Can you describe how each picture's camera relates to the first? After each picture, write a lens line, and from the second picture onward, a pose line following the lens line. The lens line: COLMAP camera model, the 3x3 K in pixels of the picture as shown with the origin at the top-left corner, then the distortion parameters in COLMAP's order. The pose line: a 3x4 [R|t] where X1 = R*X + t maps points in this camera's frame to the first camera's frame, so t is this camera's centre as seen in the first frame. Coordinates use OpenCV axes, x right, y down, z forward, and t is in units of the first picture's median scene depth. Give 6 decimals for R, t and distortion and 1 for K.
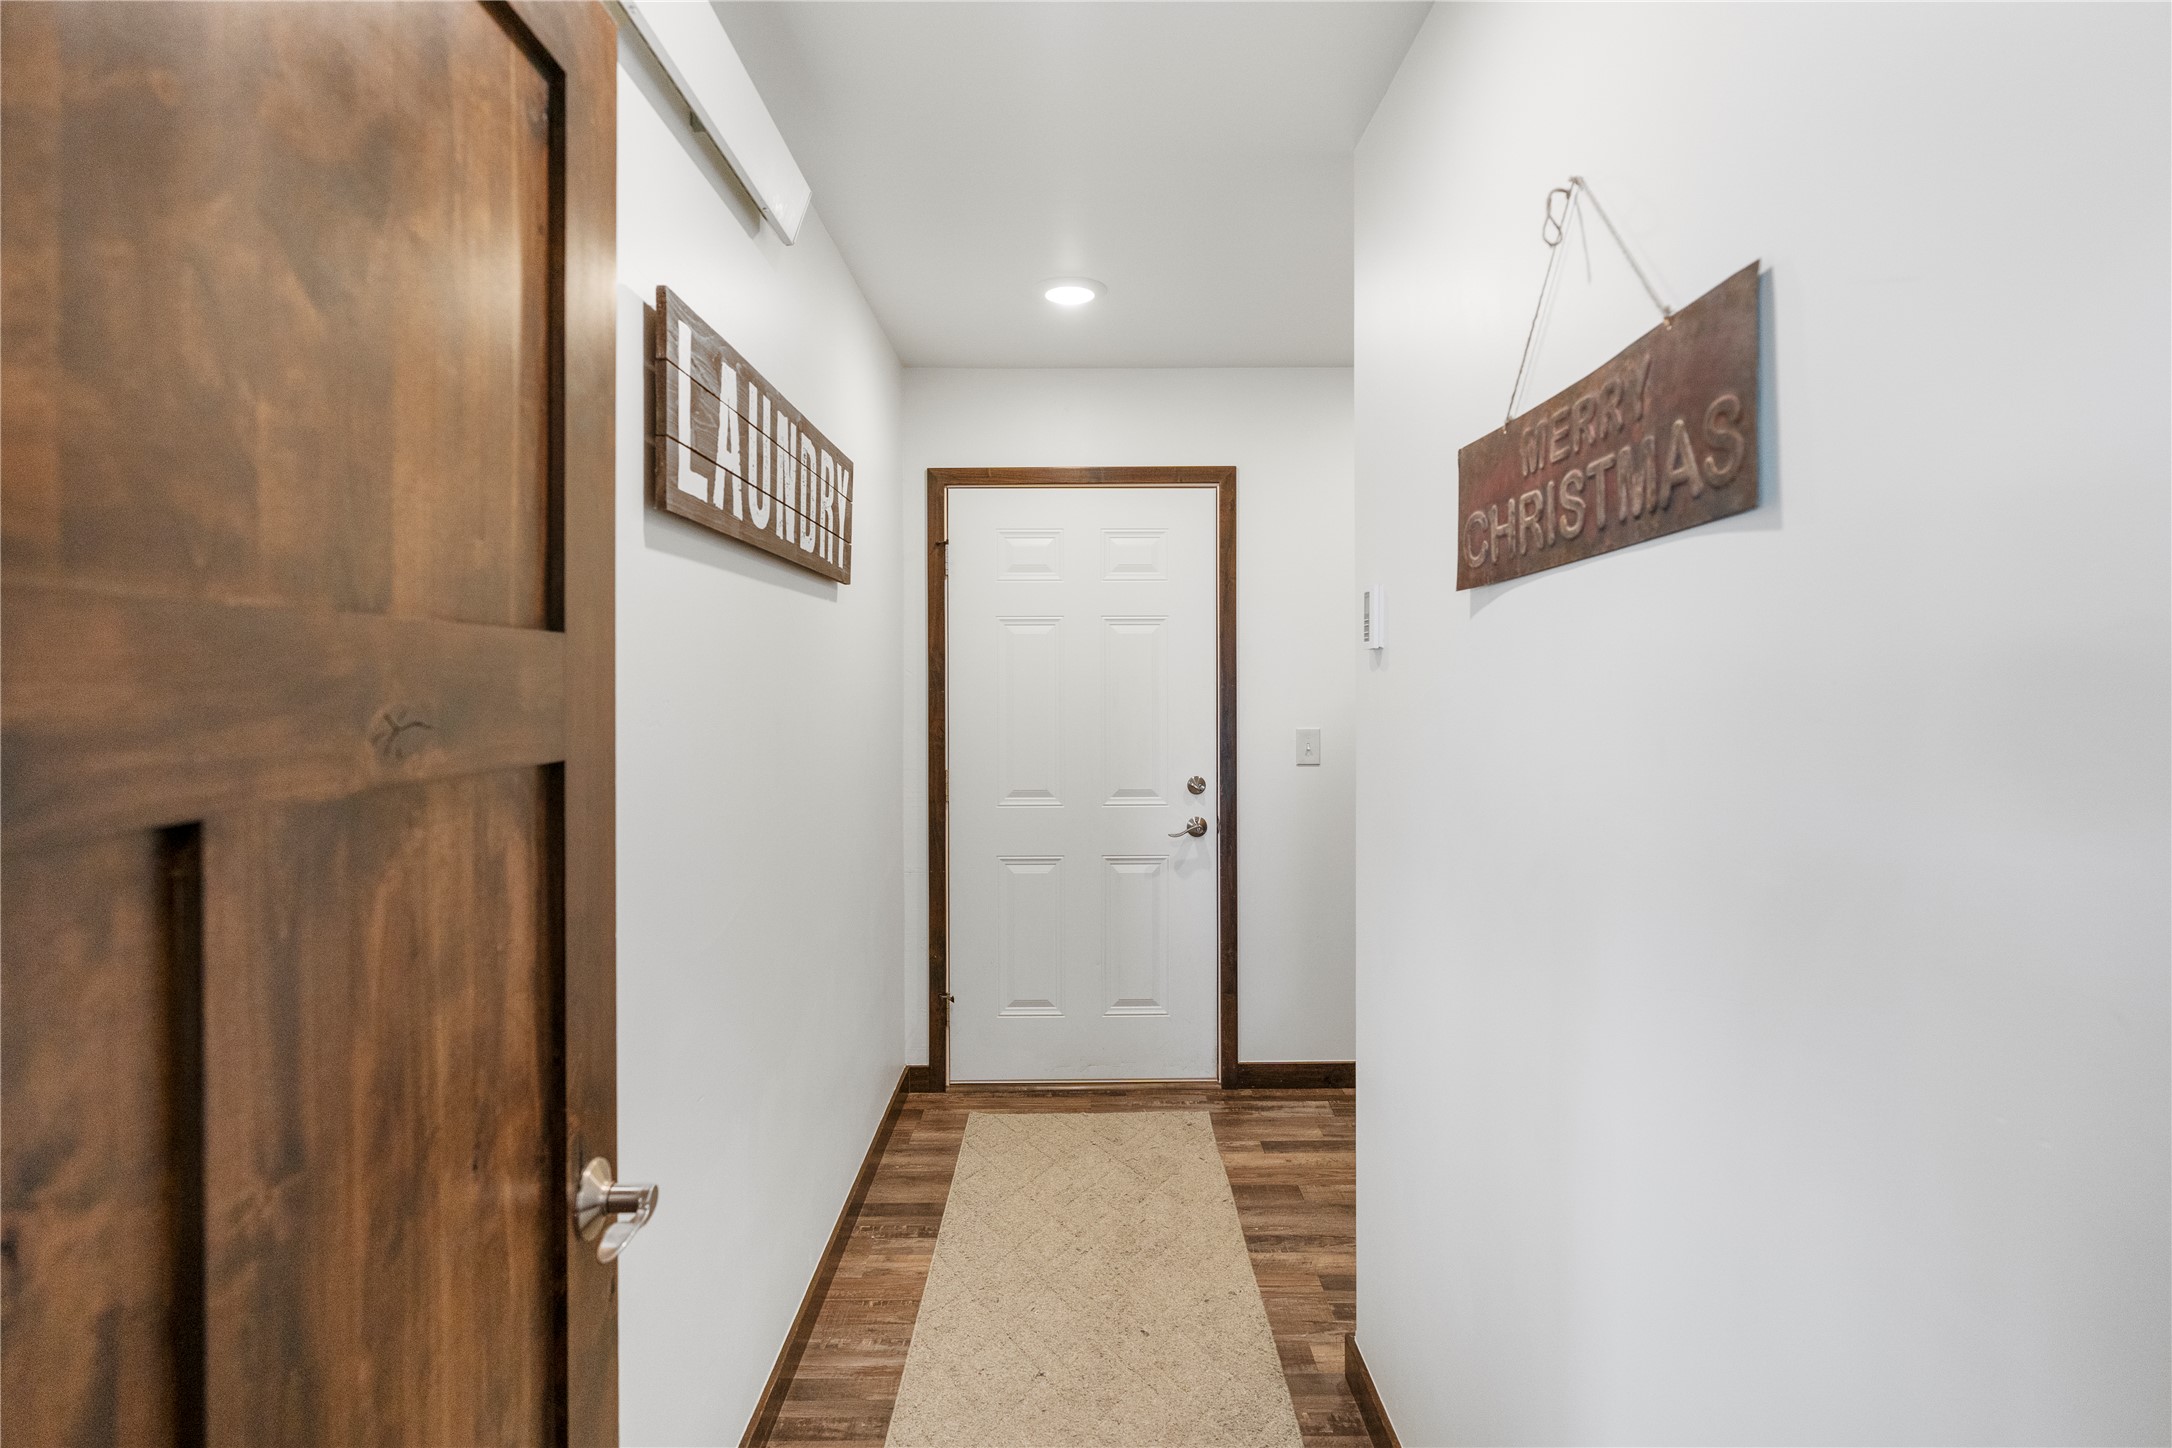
lens RADIAL K [[1121.3, 0, 1091.0], [0, 1121.3, 721.9], [0, 0, 1]] dist [0.001000, 0.000024]
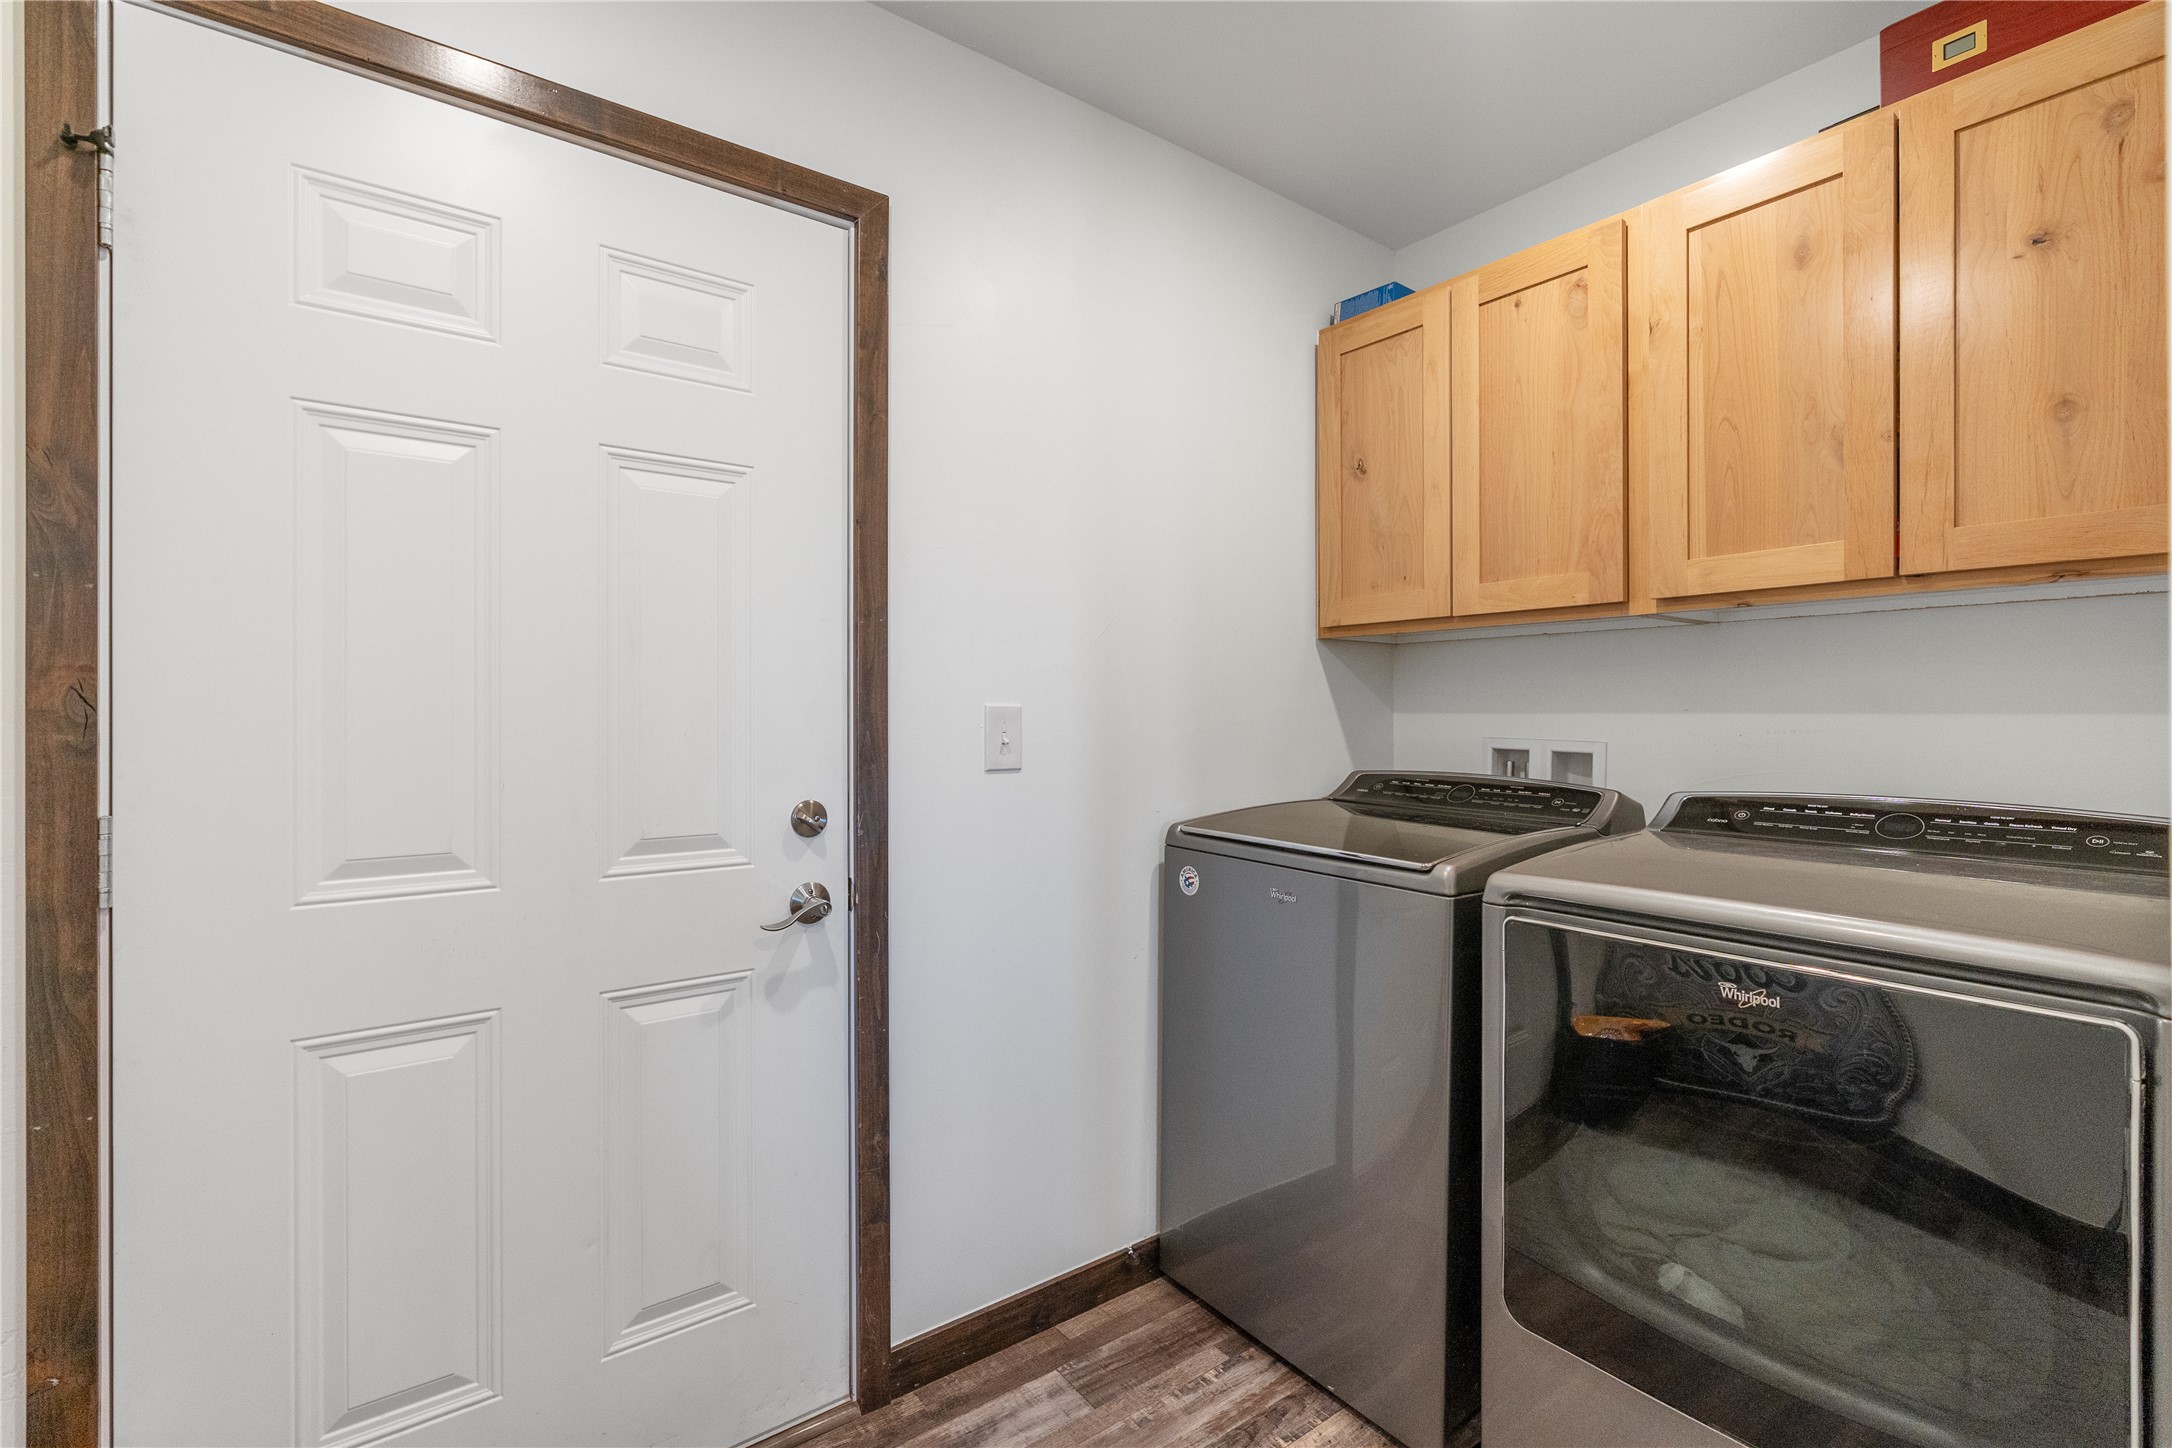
lens RADIAL K [[980.8, 0, 1080.5], [0, 980.8, 720.2], [0, 0, 1]] dist [-0.009165, 0.001425]
pose [[0.784529, 0.001159, 0.620091, -0.079969], [-0.000362, 0.999999, -0.001411, 0.013580], [-0.620092, 0.000883, 0.784528, 0.589435]]
